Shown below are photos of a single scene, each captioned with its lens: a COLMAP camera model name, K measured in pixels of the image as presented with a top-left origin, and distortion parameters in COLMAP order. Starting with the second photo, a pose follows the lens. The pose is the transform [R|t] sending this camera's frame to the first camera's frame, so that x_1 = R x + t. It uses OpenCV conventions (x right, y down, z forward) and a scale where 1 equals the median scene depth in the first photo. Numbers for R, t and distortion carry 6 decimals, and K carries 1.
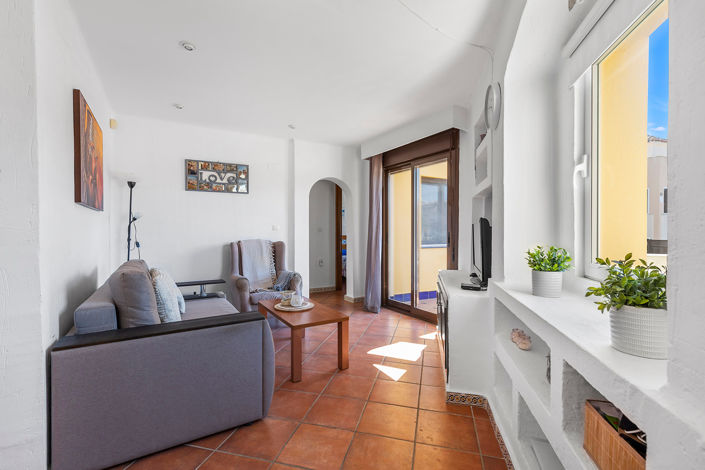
lens RADIAL K [[318.4, 0, 352.5], [0, 318.4, 235.0], [0, 0, 1]] dist [0.002229, 0.000051]
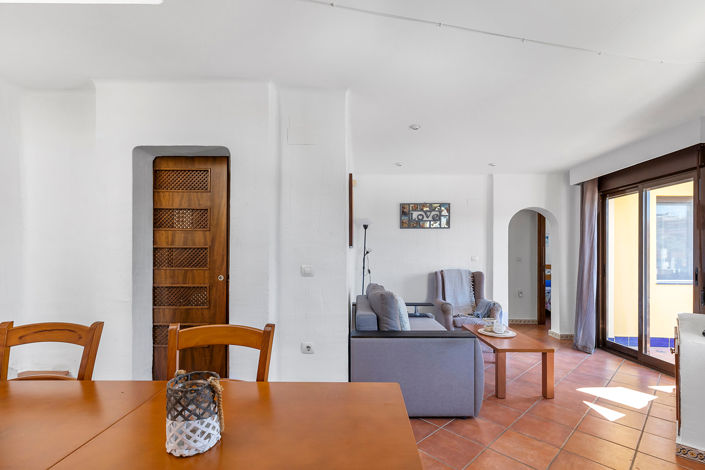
lens RADIAL K [[333.8, 0, 353.1], [0, 333.8, 252.1], [0, 0, 1]] dist [0.003137, -0.000328]
pose [[0.851196, 0.000576, -0.524847, 0.001413], [-0.011083, 0.999796, -0.016877, -0.024129], [0.524730, 0.020182, 0.851029, -0.198904]]
